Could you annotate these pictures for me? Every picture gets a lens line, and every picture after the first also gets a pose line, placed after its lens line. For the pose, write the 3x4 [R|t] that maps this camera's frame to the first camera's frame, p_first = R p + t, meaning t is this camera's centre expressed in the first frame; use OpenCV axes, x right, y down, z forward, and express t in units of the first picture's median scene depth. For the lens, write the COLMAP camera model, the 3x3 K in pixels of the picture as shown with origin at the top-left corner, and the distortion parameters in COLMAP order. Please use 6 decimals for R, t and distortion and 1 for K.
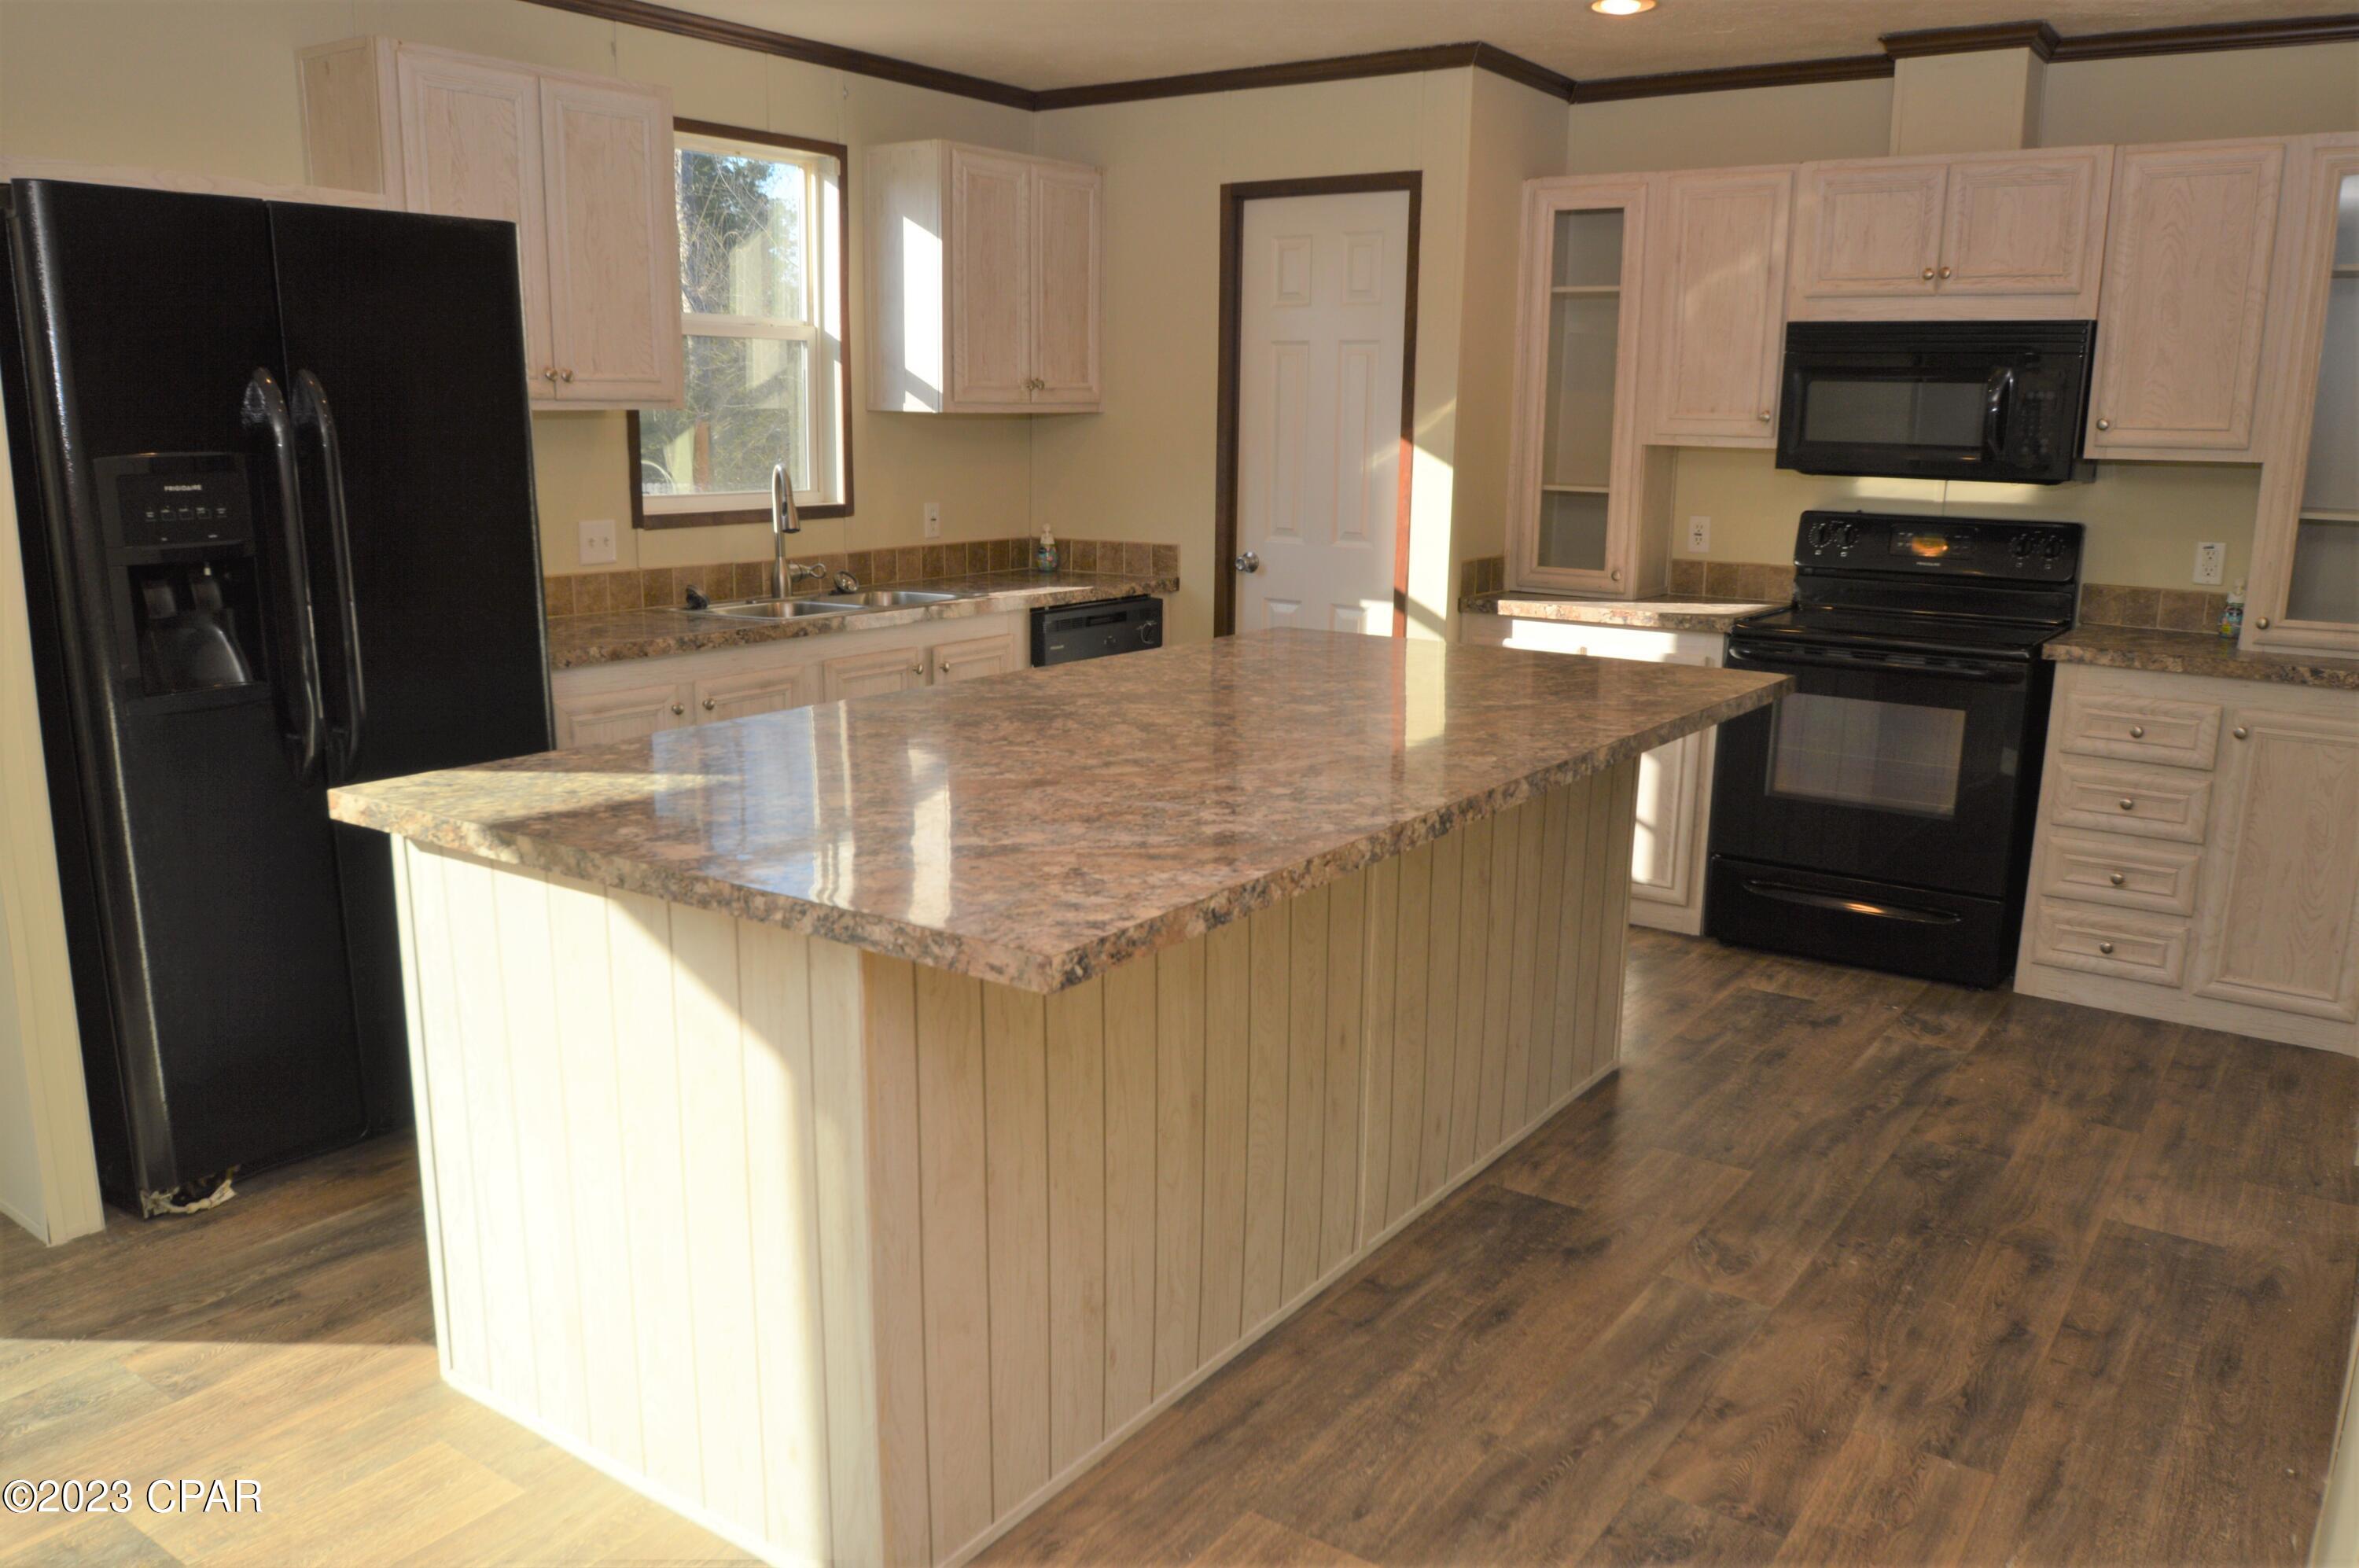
lens RADIAL K [[1777.0, 0, 1178.4], [0, 1777.0, 791.4], [0, 0, 1]] dist [-0.052472, 0.023990]
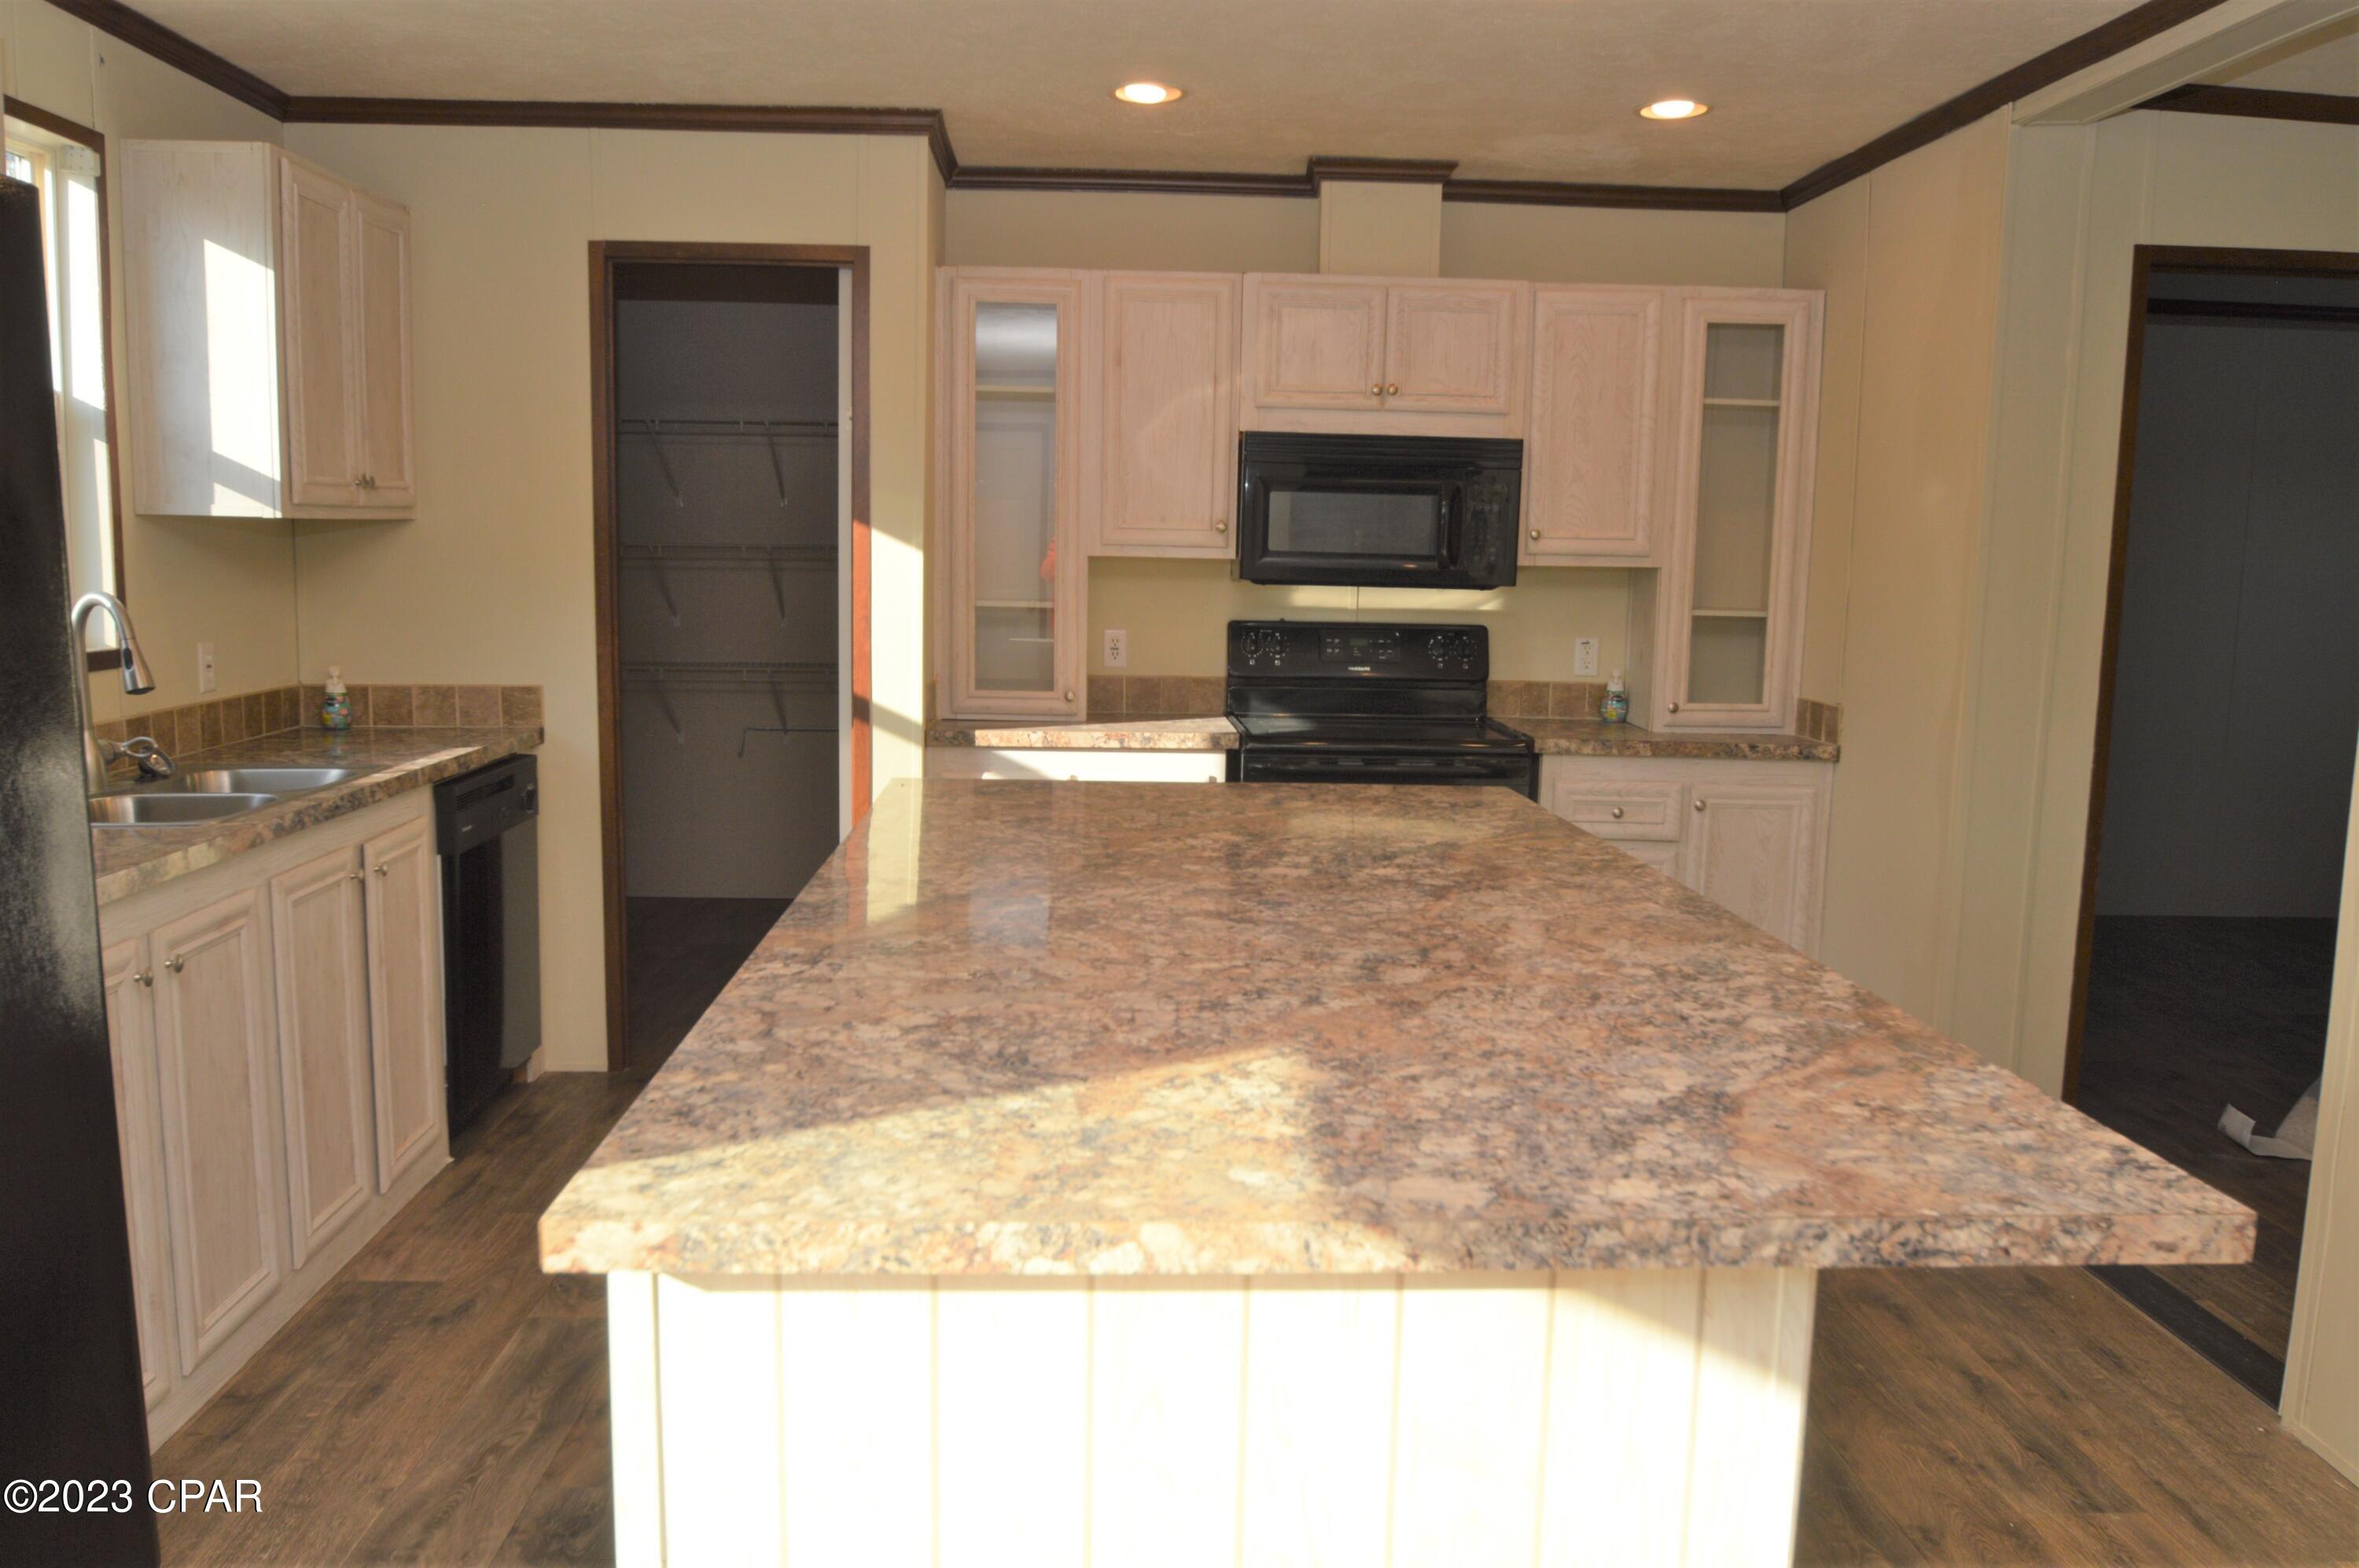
lens RADIAL K [[1844.5, 0, 1179.0], [0, 1844.5, 792.8], [0, 0, 1]] dist [-0.049525, 0.009454]
pose [[0.793989, -0.079901, 0.602658, -0.294852], [0.118481, 0.992654, -0.024488, -0.041311], [-0.596275, 0.090847, 0.797624, 0.200977]]
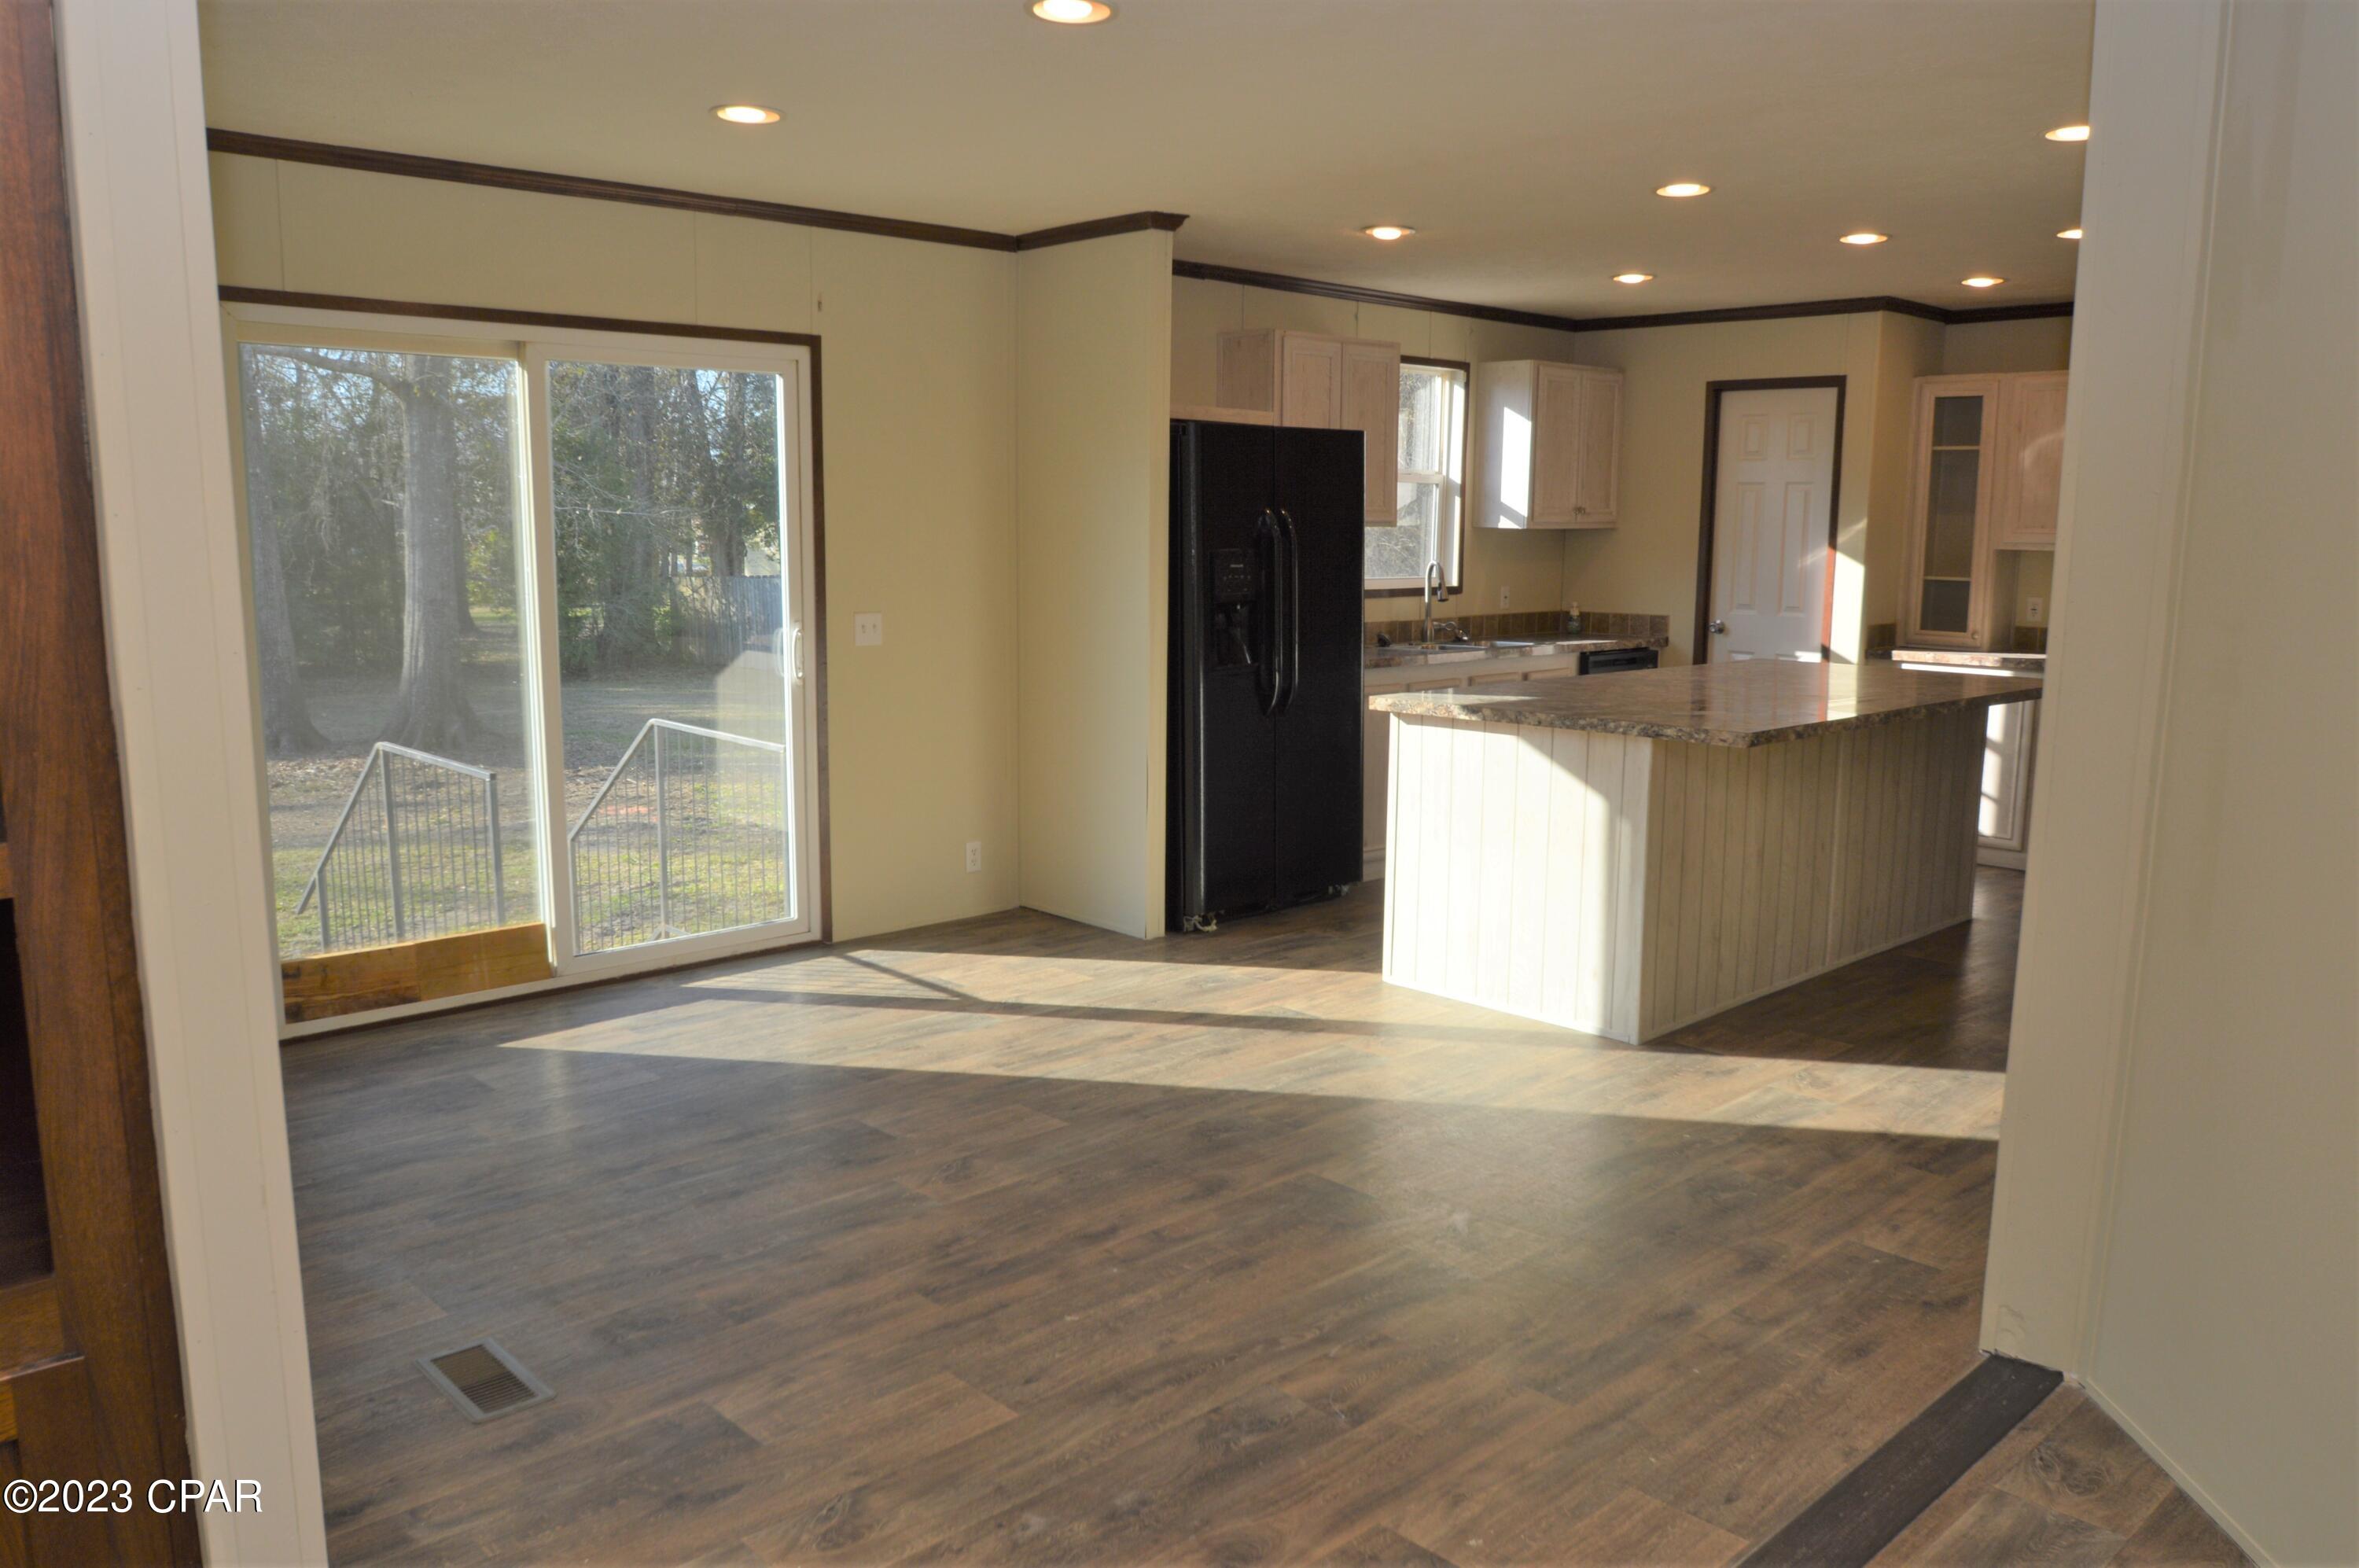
lens RADIAL K [[1746.2, 0, 1245.1], [0, 1746.2, 801.1], [0, 0, 1]] dist [-0.028417, 0.000343]
pose [[0.987202, 0.022079, -0.157940, -0.130017], [-0.030507, 0.998225, -0.051139, 0.114104], [0.156531, 0.055303, 0.986124, -0.553485]]
